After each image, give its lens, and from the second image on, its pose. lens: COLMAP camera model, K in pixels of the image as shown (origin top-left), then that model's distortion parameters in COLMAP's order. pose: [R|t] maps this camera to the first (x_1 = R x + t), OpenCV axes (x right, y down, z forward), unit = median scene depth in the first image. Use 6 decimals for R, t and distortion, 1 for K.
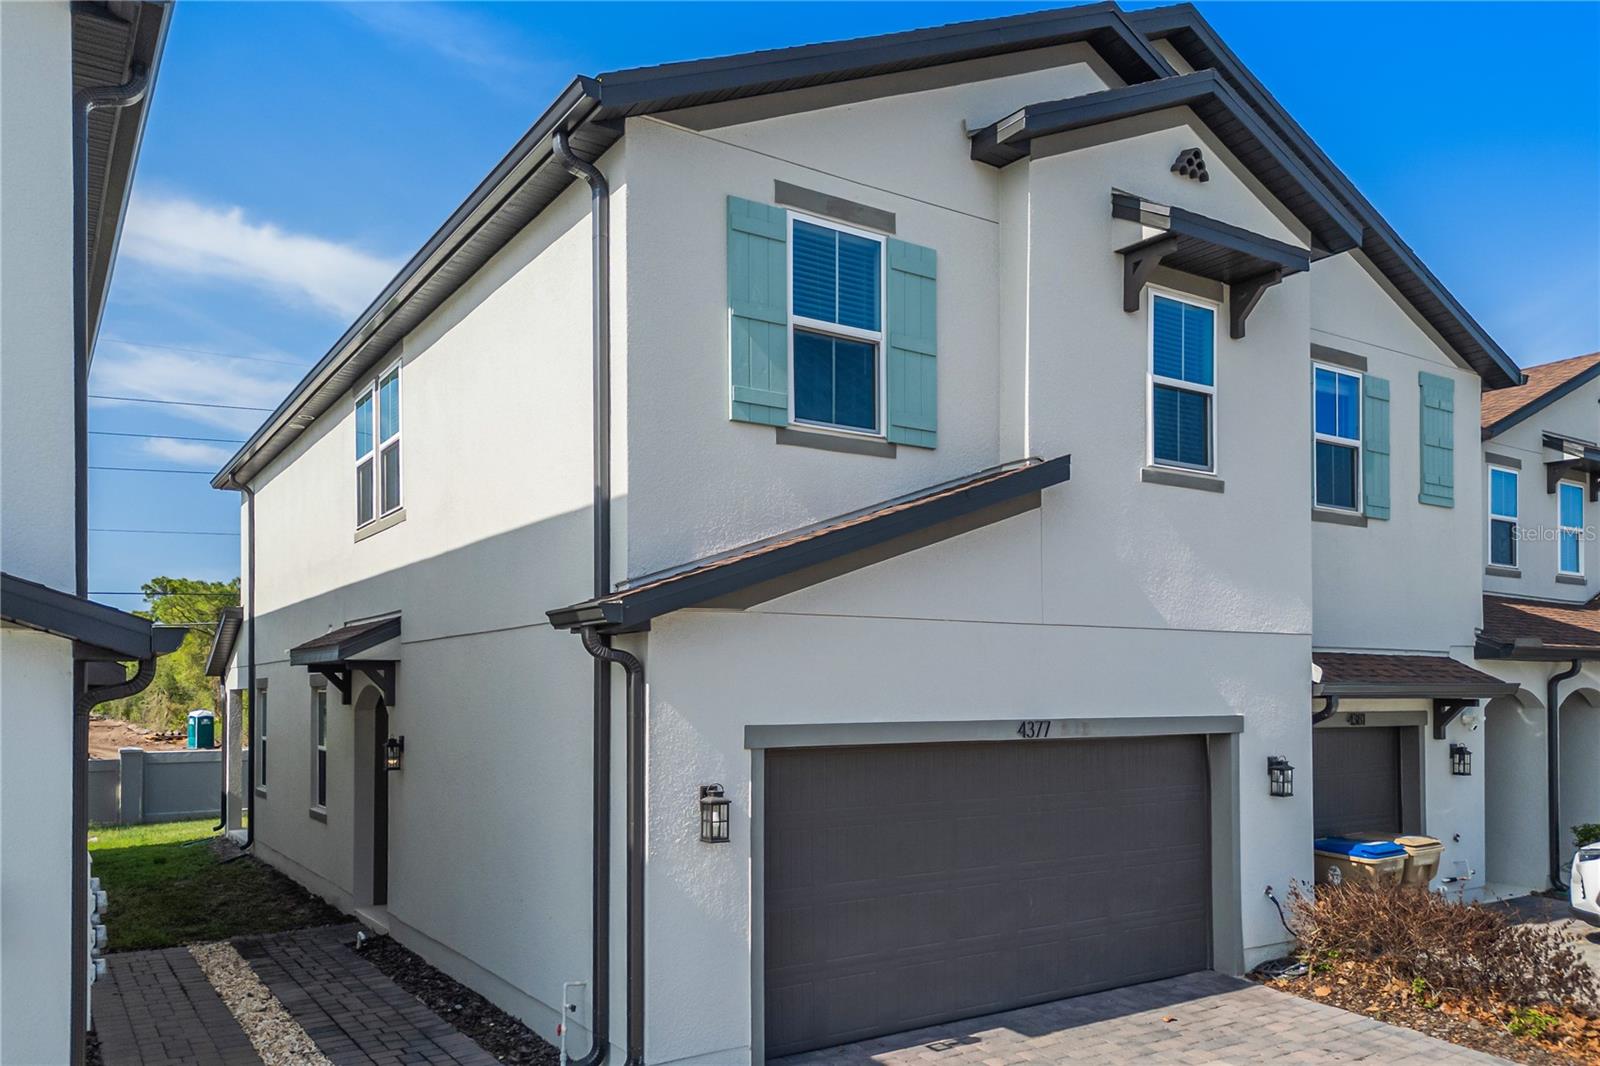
lens RADIAL K [[1138.6, 0, 756.1], [0, 1138.6, 678.7], [0, 0, 1]] dist [0.036344, -0.033163]
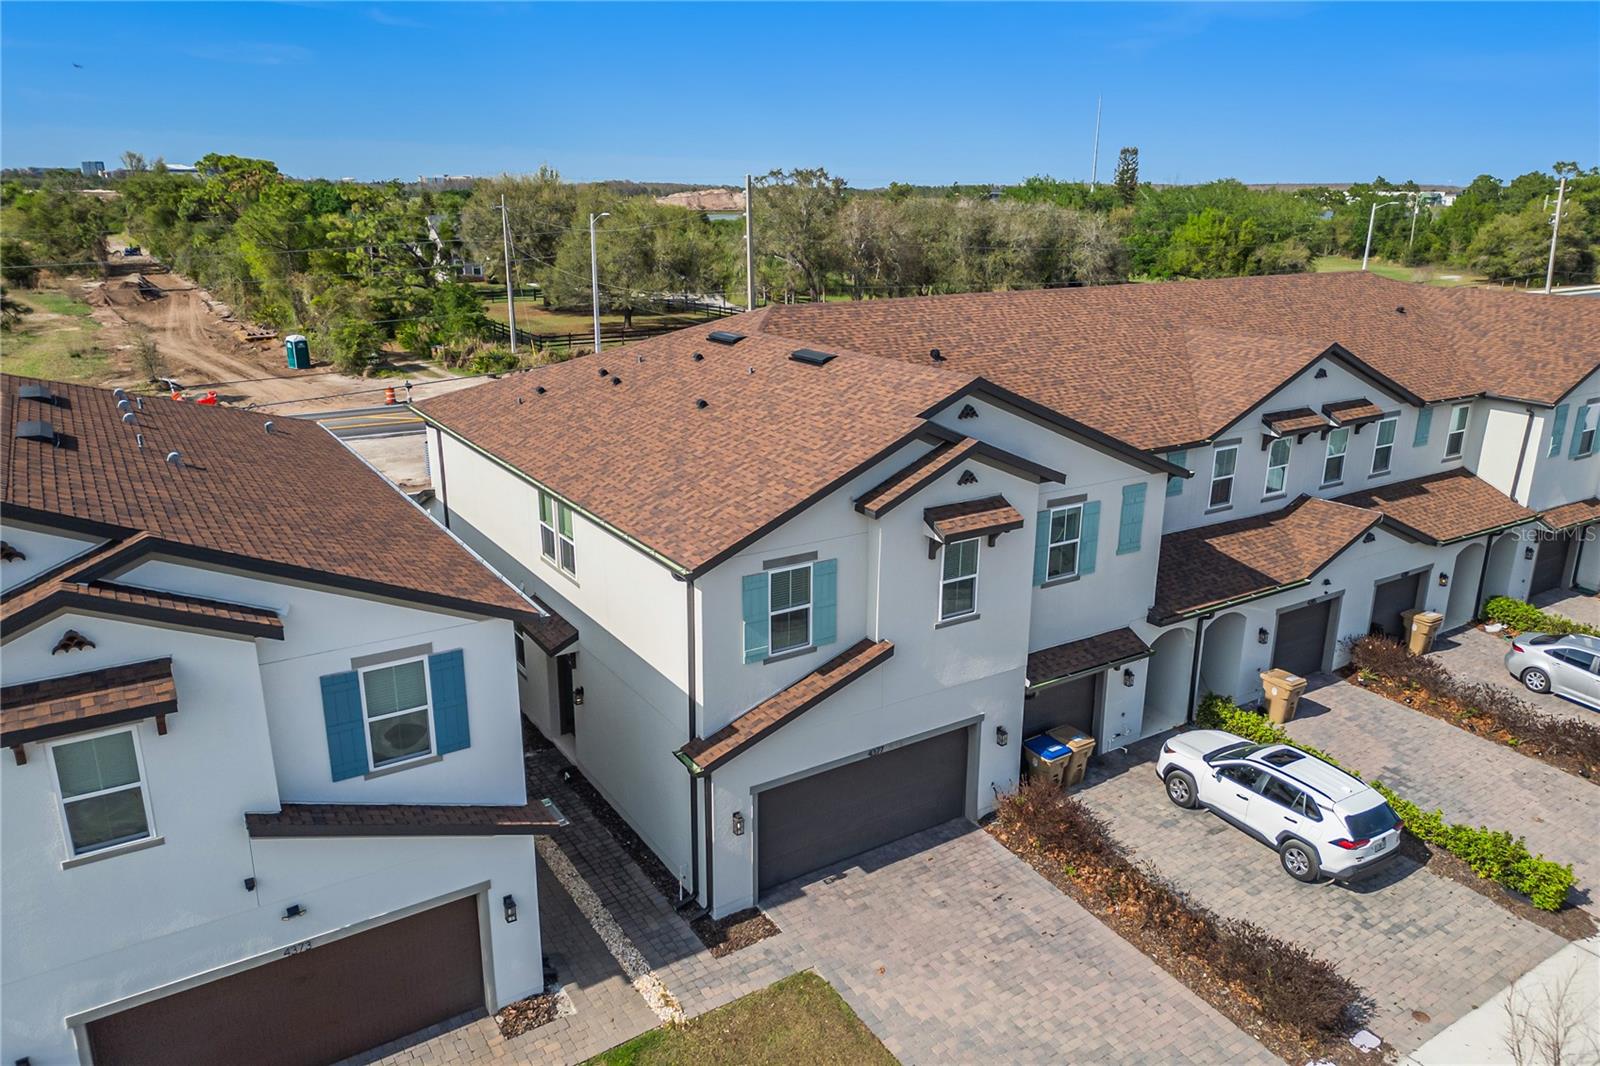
lens RADIAL K [[1138.6, 0, 801.0], [0, 1138.6, 519.6], [0, 0, 1]] dist [0.036344, -0.033163]
pose [[0.999795, 0.002397, 0.020088, 0.040451], [-0.008231, 0.955254, 0.295673, -1.015909], [-0.018480, -0.295778, 0.955078, -0.998884]]
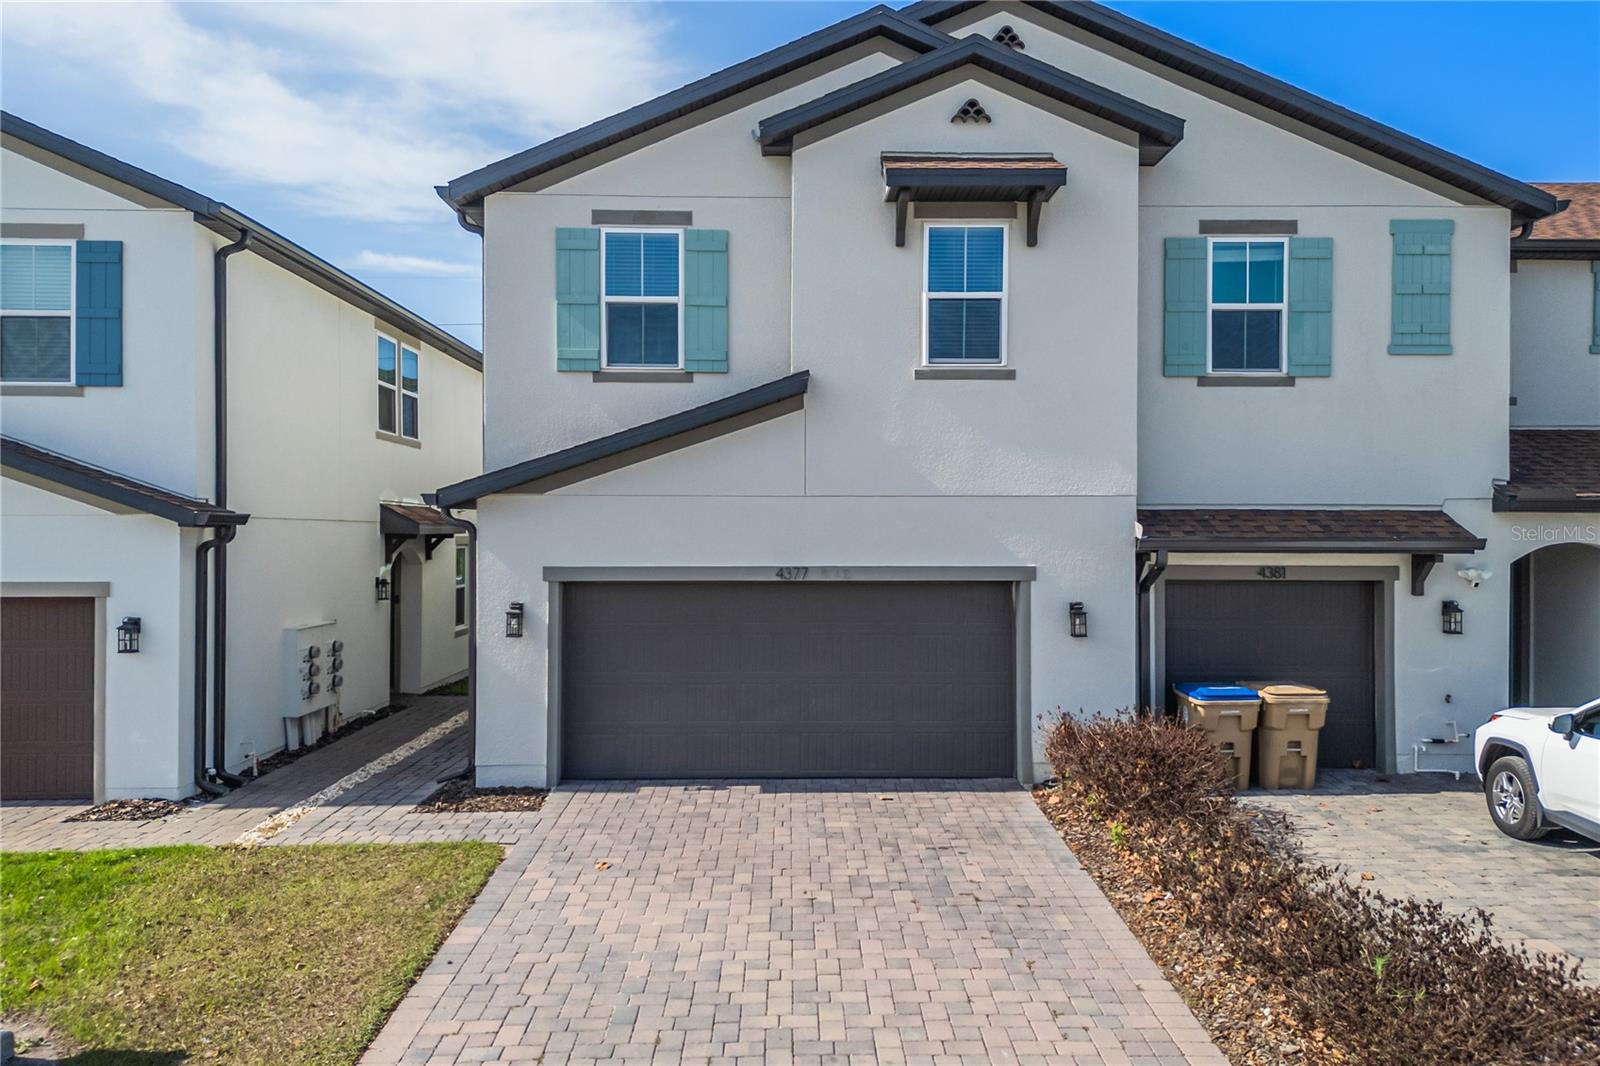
lens RADIAL K [[1138.6, 0, 795.1], [0, 1138.6, 533.2], [0, 0, 1]] dist [0.036344, -0.033163]
pose [[0.855306, 0.003693, -0.518110, 0.882746], [0.003329, 0.999915, 0.012621, -0.019132], [0.518112, -0.012520, 0.855221, -0.144071]]
